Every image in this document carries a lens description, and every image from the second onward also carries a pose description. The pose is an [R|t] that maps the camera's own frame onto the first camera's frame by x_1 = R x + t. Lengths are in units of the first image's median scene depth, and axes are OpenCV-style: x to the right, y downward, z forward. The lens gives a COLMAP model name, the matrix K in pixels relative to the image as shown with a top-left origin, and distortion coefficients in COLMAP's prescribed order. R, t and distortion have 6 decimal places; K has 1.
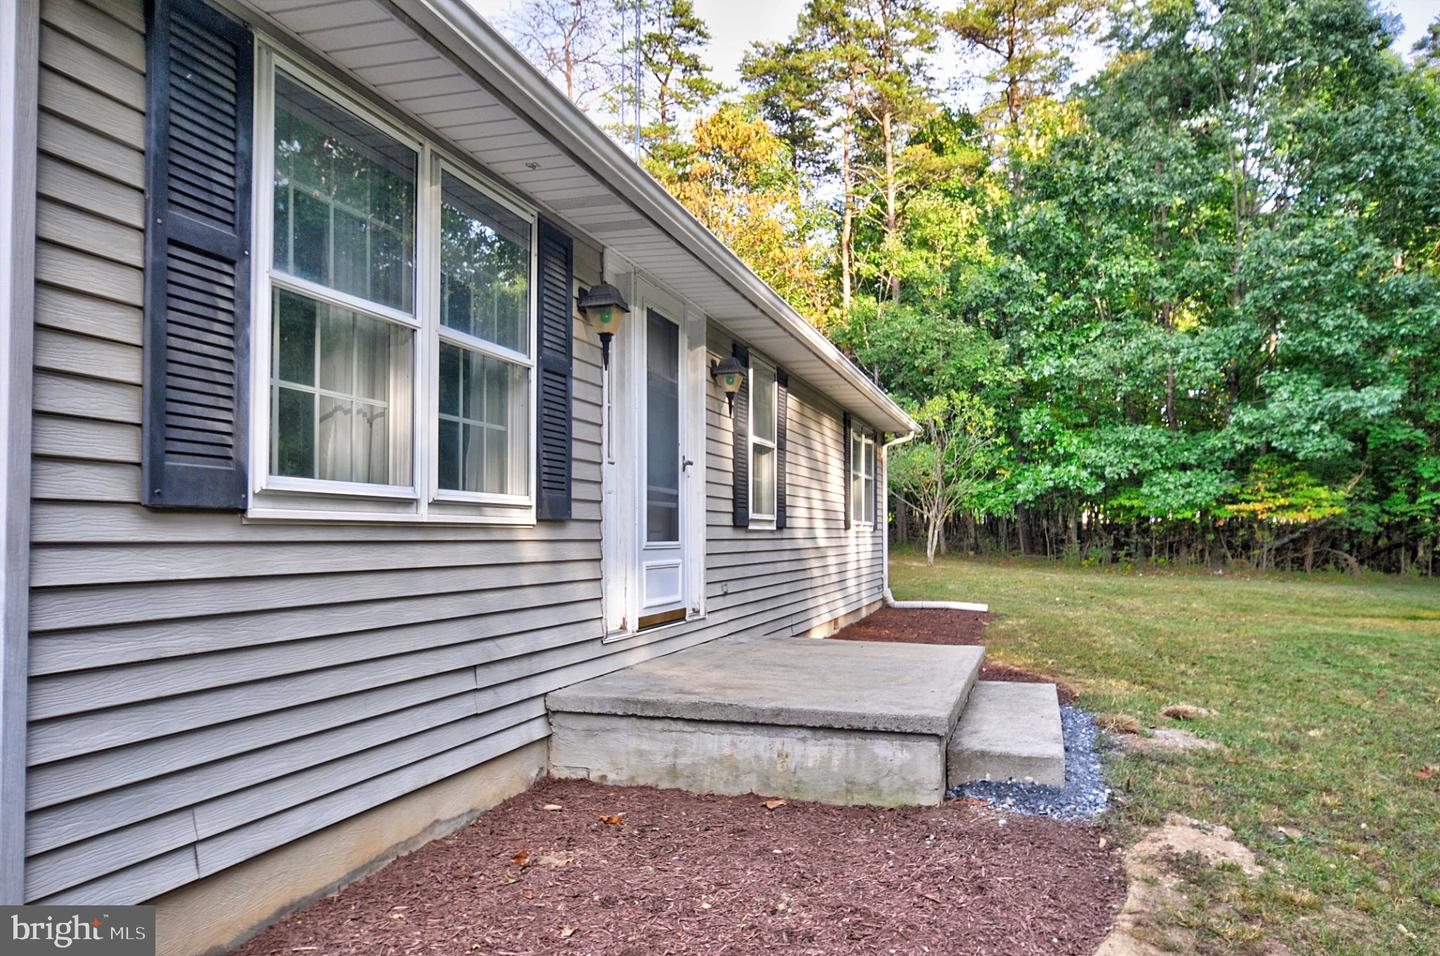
lens RADIAL K [[1104.9, 0, 728.8], [0, 1104.9, 501.4], [0, 0, 1]] dist [0.014042, -0.001954]
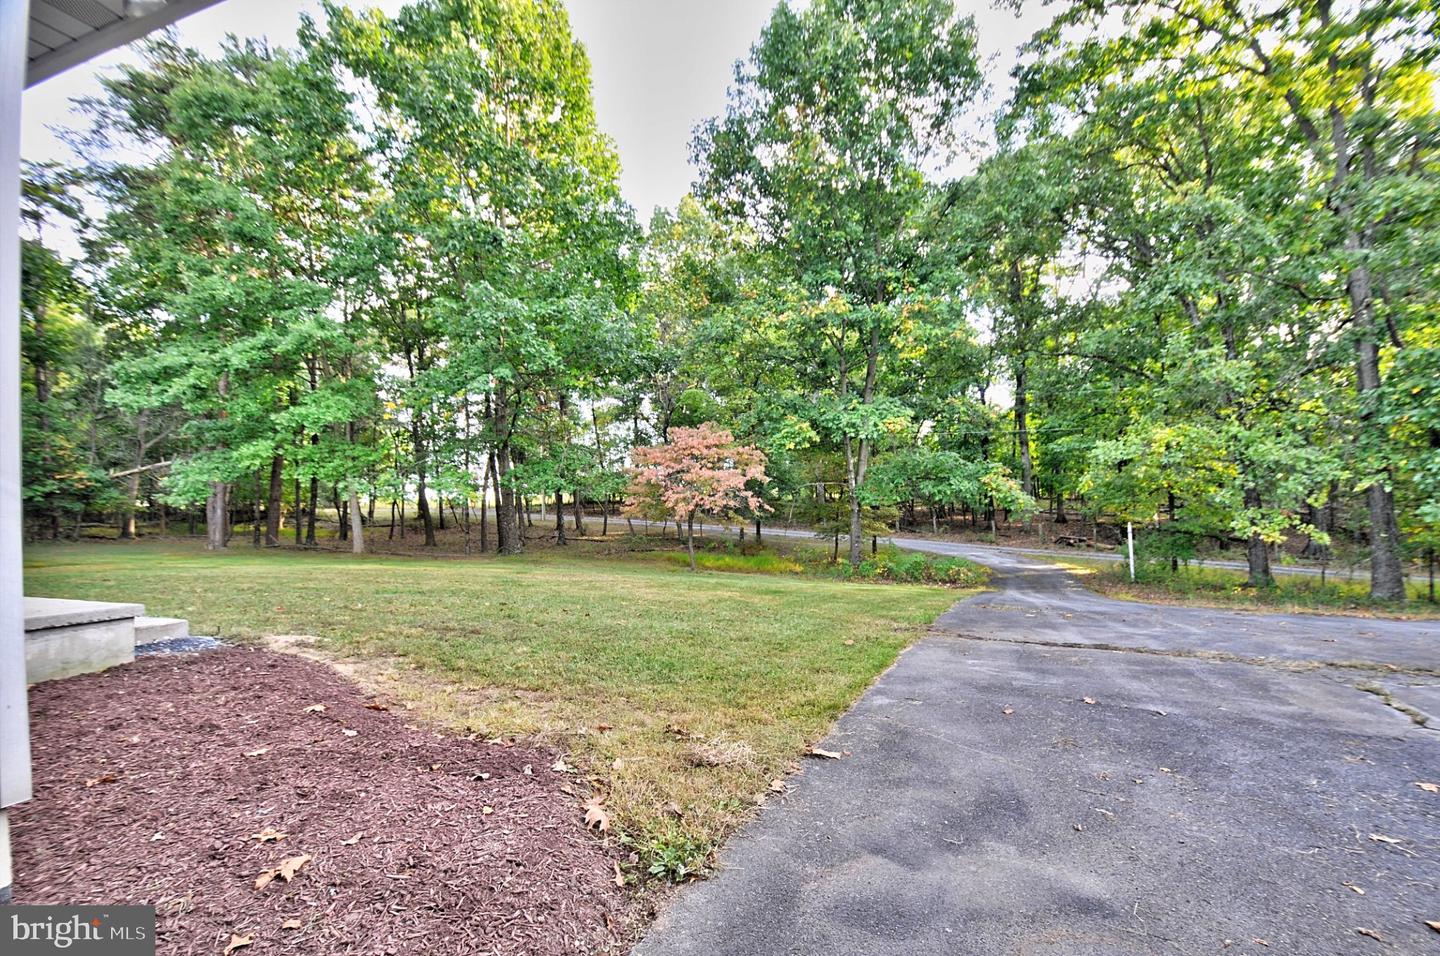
lens RADIAL K [[622.4, 0, 736.8], [0, 622.4, 503.2], [0, 0, 1]] dist [0.009198, -0.019679]
pose [[0.032848, 0.000395, 0.999460, -0.666396], [-0.008800, 0.999961, -0.000106, 0.038818], [-0.999422, -0.008792, 0.032850, 0.102774]]
